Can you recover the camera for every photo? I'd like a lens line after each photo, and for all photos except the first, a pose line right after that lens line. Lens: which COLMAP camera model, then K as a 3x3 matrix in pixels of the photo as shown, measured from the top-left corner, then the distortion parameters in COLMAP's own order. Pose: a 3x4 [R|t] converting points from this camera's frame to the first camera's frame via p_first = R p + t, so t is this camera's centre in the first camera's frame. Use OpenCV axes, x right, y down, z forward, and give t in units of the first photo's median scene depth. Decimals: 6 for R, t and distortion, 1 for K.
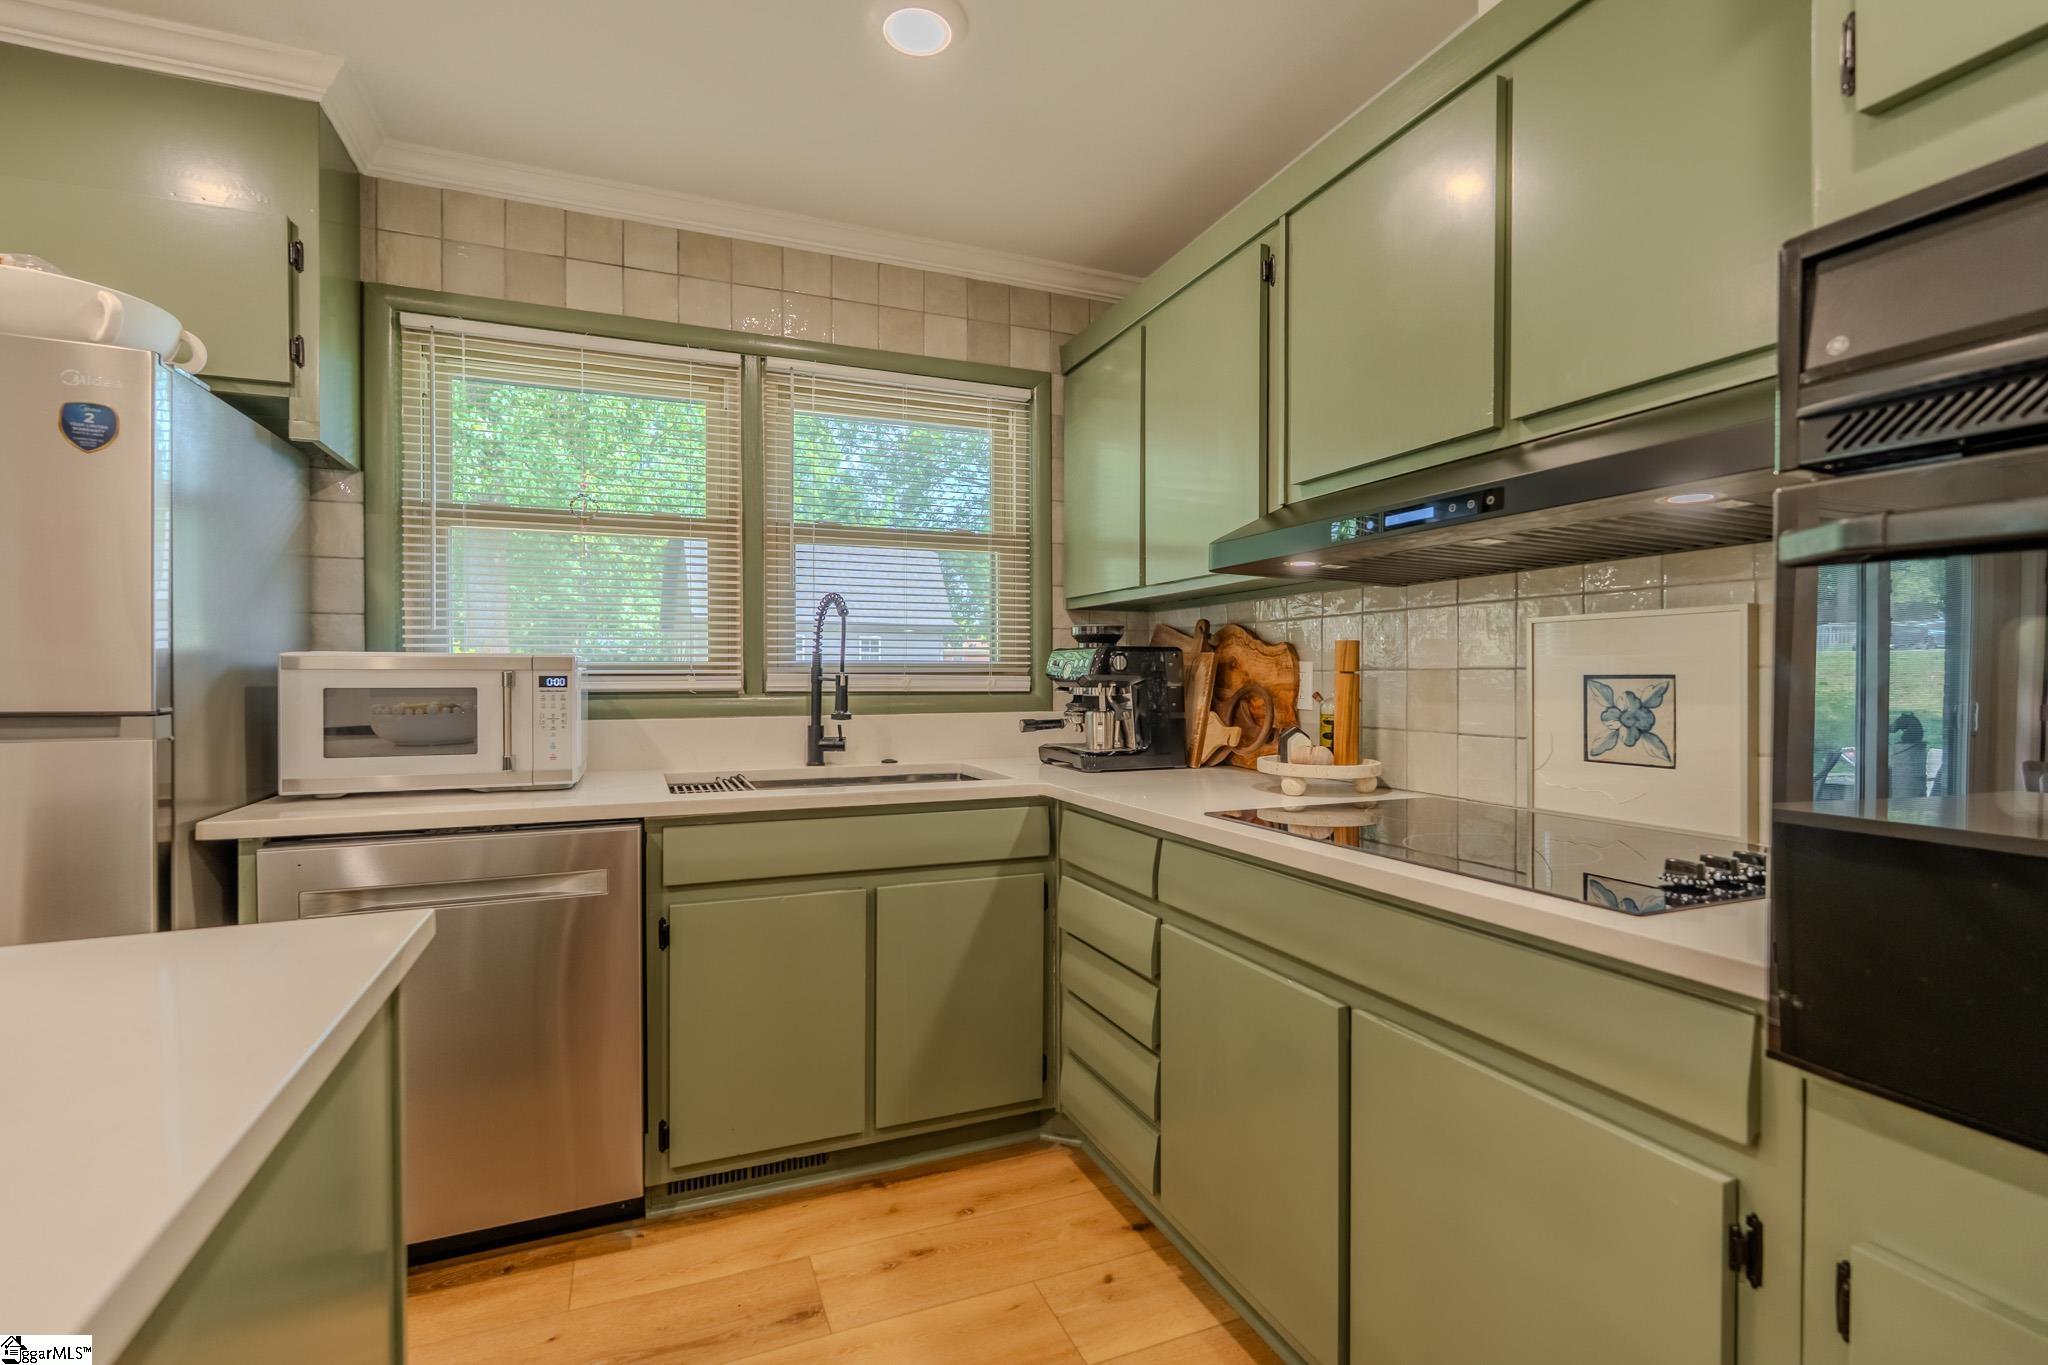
lens RADIAL K [[905.0, 0, 1080.1], [0, 905.0, 677.0], [0, 0, 1]] dist [0.000899, -0.000808]
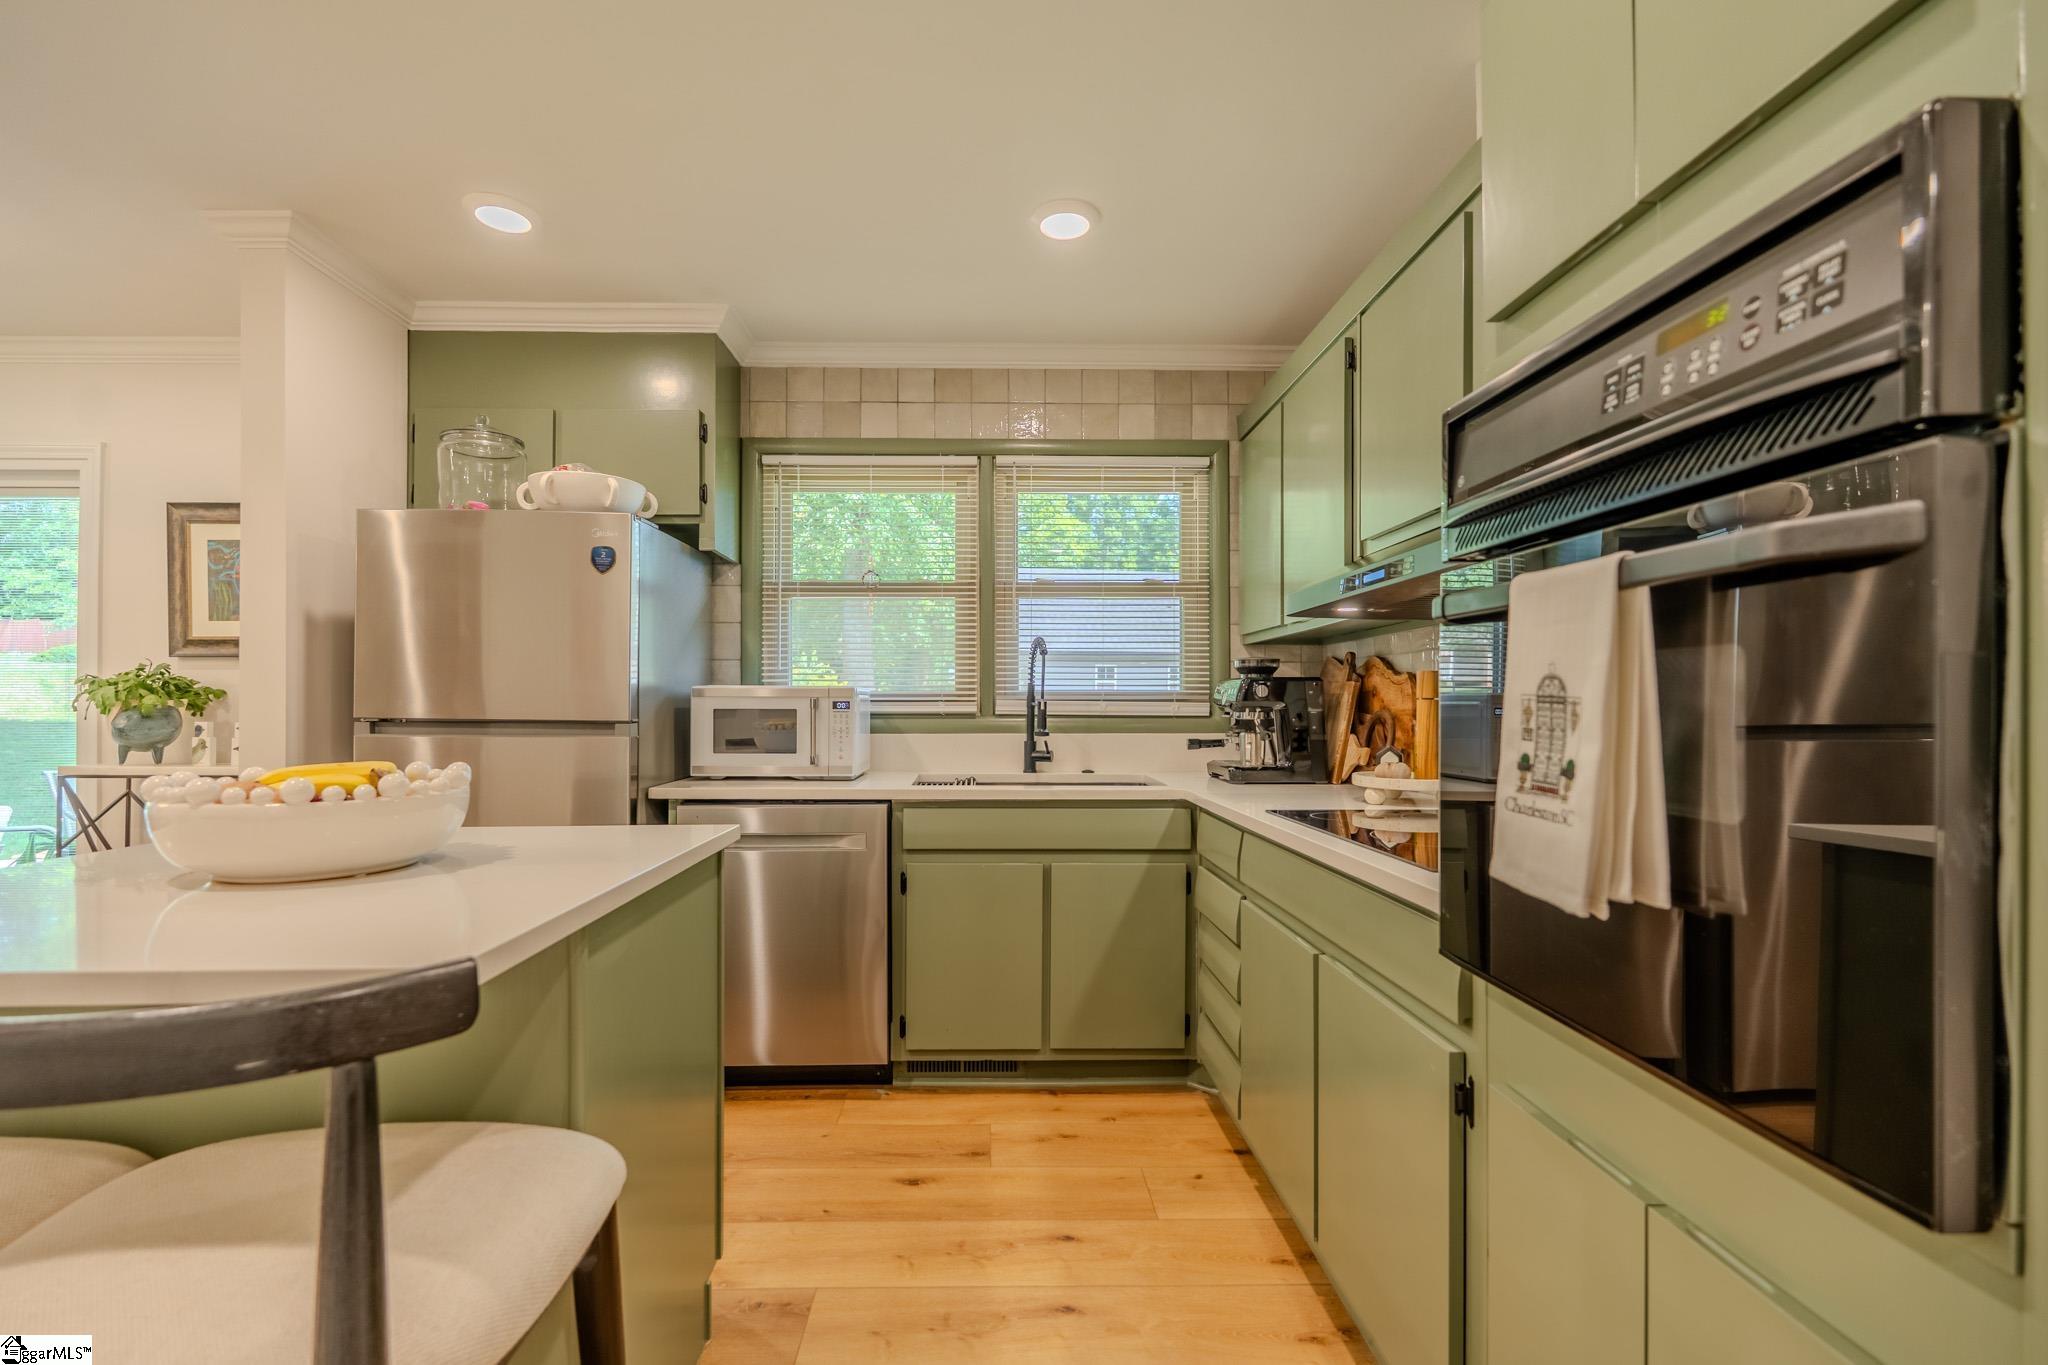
lens RADIAL K [[905.0, 0, 1039.7], [0, 905.0, 691.2], [0, 0, 1]] dist [0.000899, -0.000808]
pose [[0.928619, -0.003390, -0.371020, 0.231851], [-0.002719, 0.999869, -0.015941, 0.004343], [0.371026, 0.015812, 0.928488, -0.211438]]
